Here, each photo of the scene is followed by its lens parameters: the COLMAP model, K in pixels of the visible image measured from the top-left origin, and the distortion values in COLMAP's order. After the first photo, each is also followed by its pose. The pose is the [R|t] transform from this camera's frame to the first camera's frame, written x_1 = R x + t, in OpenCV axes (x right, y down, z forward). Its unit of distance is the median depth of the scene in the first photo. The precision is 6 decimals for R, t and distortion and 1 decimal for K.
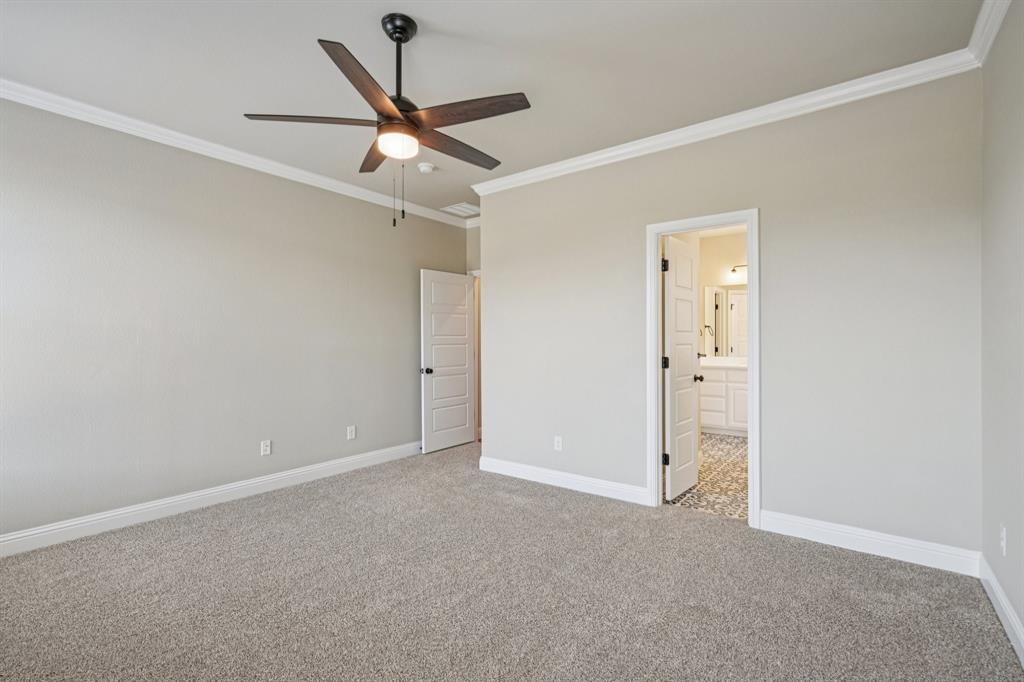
lens RADIAL K [[455.2, 0, 512.0], [0, 455.2, 341.0], [0, 0, 1]] dist [-0.002405, -0.000094]
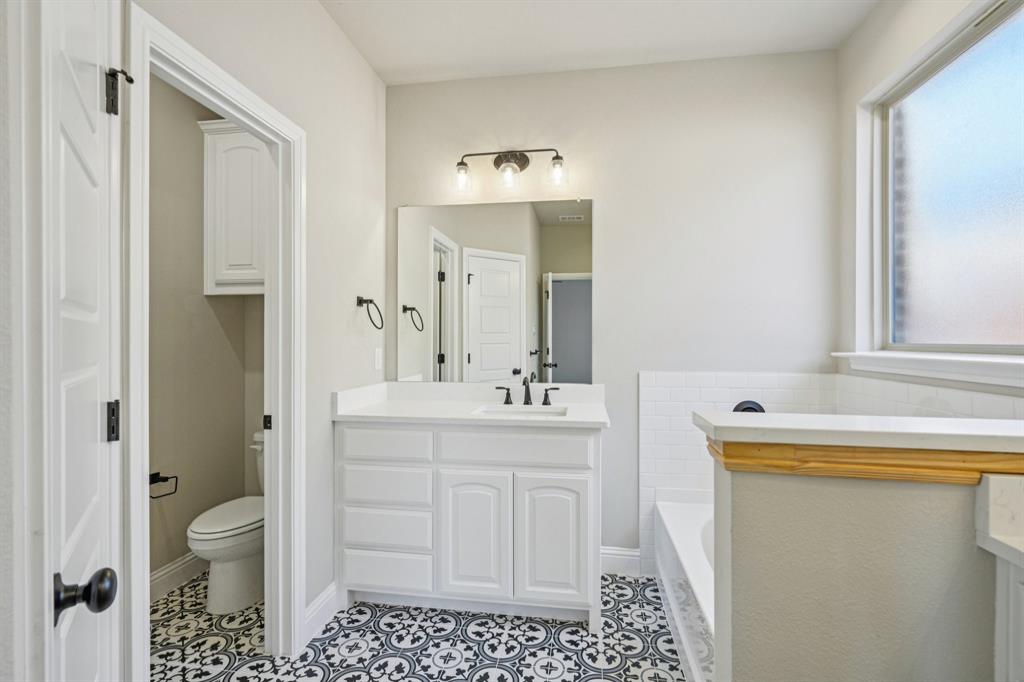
lens RADIAL K [[463.4, 0, 512.1], [0, 463.4, 353.2], [0, 0, 1]] dist [0.001462, 0.000148]
pose [[0.905019, -0.000476, 0.425370, 0.330782], [0.003583, 0.999972, -0.006504, 0.007700], [-0.425355, 0.007410, 0.904996, 0.578142]]
